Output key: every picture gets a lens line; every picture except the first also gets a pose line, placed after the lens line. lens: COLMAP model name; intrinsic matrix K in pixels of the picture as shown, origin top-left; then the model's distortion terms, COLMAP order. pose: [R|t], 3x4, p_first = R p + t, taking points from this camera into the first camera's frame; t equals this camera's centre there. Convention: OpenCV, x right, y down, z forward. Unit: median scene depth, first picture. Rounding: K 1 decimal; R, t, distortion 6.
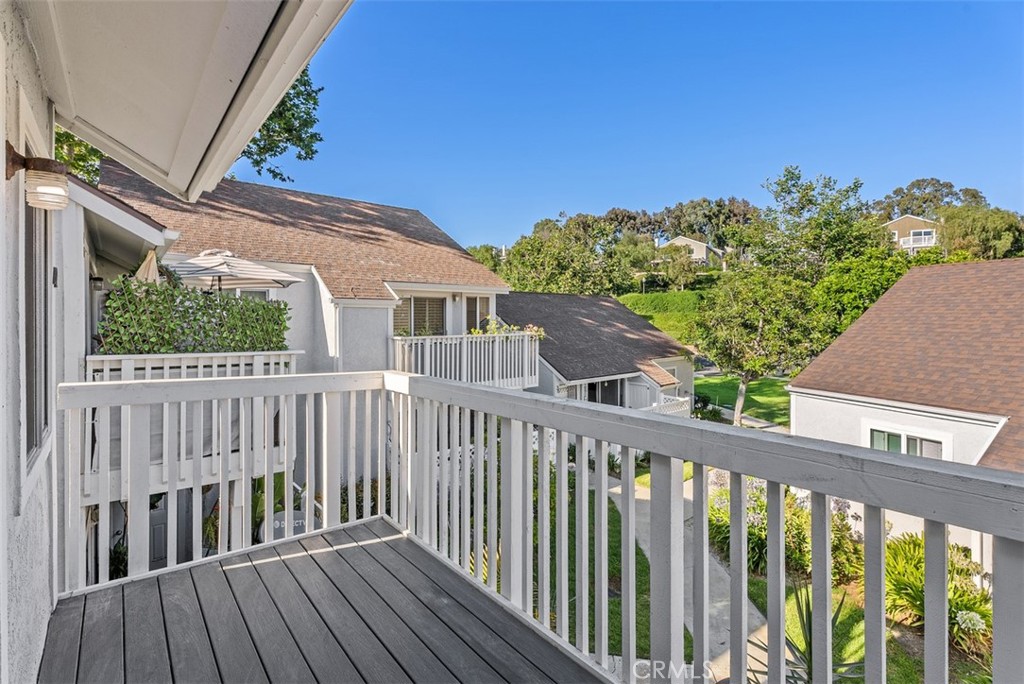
lens RADIAL K [[456.8, 0, 529.1], [0, 456.8, 319.3], [0, 0, 1]] dist [-0.013363, -0.001573]
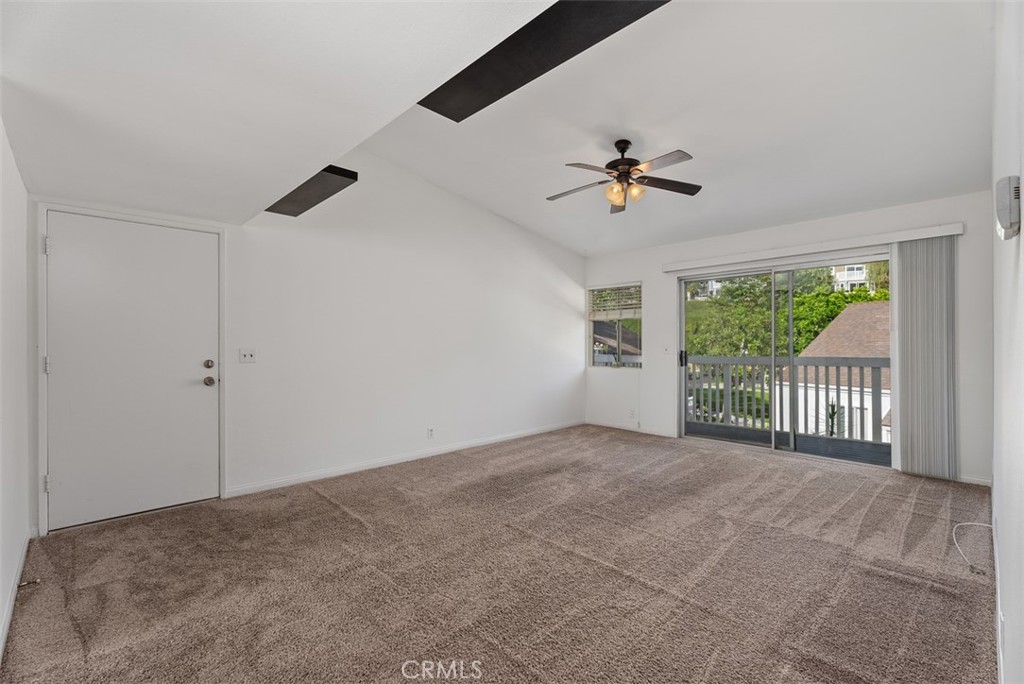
lens RADIAL K [[456.8, 0, 520.3], [0, 456.8, 341.7], [0, 0, 1]] dist [-0.013363, -0.001573]
pose [[0.996782, -0.001511, 0.080146, -0.231942], [0.002176, 0.999964, -0.008212, 0.012682], [-0.080131, 0.008361, 0.996749, -0.262961]]
